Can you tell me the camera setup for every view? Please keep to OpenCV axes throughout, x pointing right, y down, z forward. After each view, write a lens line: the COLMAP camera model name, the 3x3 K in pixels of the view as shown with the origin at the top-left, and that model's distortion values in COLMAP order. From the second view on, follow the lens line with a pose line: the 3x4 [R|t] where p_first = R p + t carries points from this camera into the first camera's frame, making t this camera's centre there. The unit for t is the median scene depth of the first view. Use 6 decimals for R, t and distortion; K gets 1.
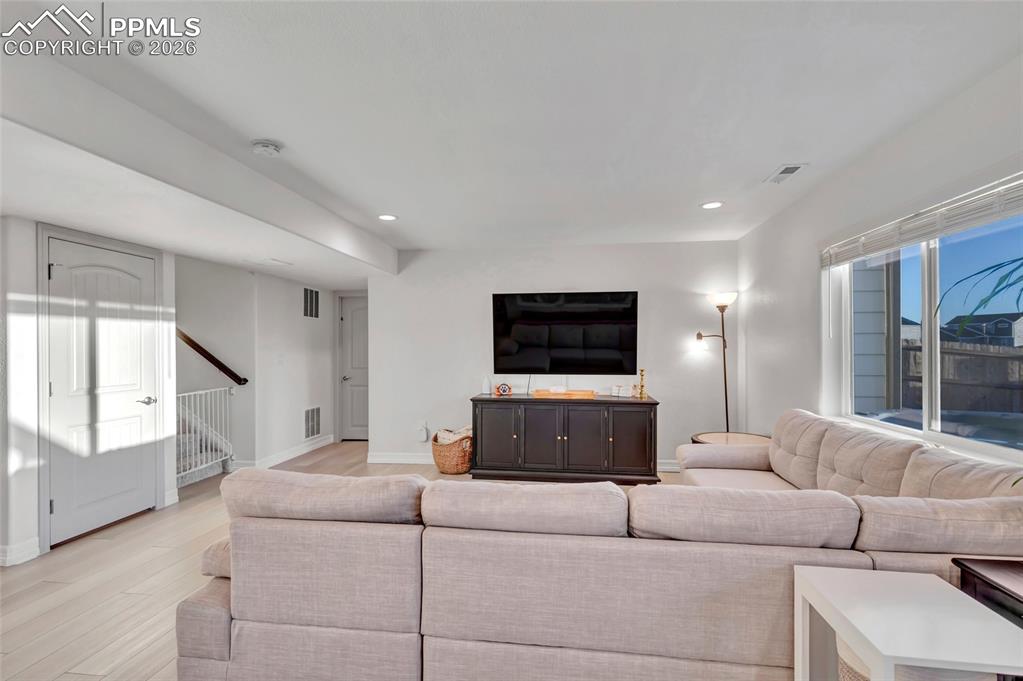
lens RADIAL K [[471.4, 0, 512.8], [0, 471.4, 348.9], [0, 0, 1]] dist [0.012746, -0.000522]
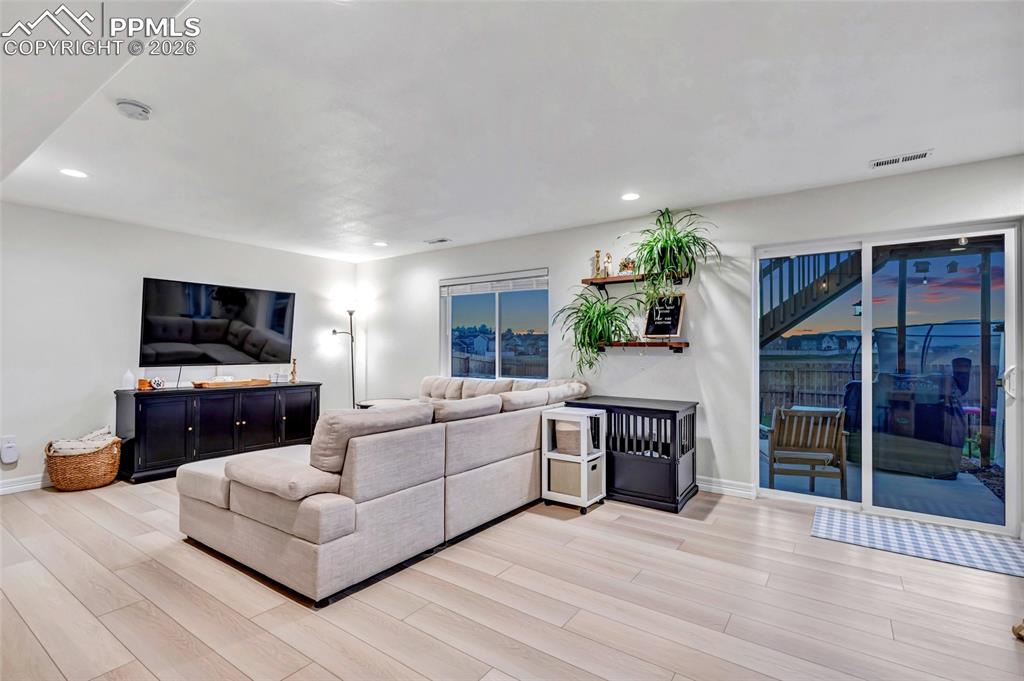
lens RADIAL K [[471.8, 0, 513.3], [0, 471.8, 348.9], [0, 0, 1]] dist [0.012746, -0.000522]
pose [[0.469665, 0.004421, 0.882834, -0.523279], [0.001511, 0.999982, -0.005811, 0.026685], [-0.882843, 0.004063, 0.469650, -0.046202]]
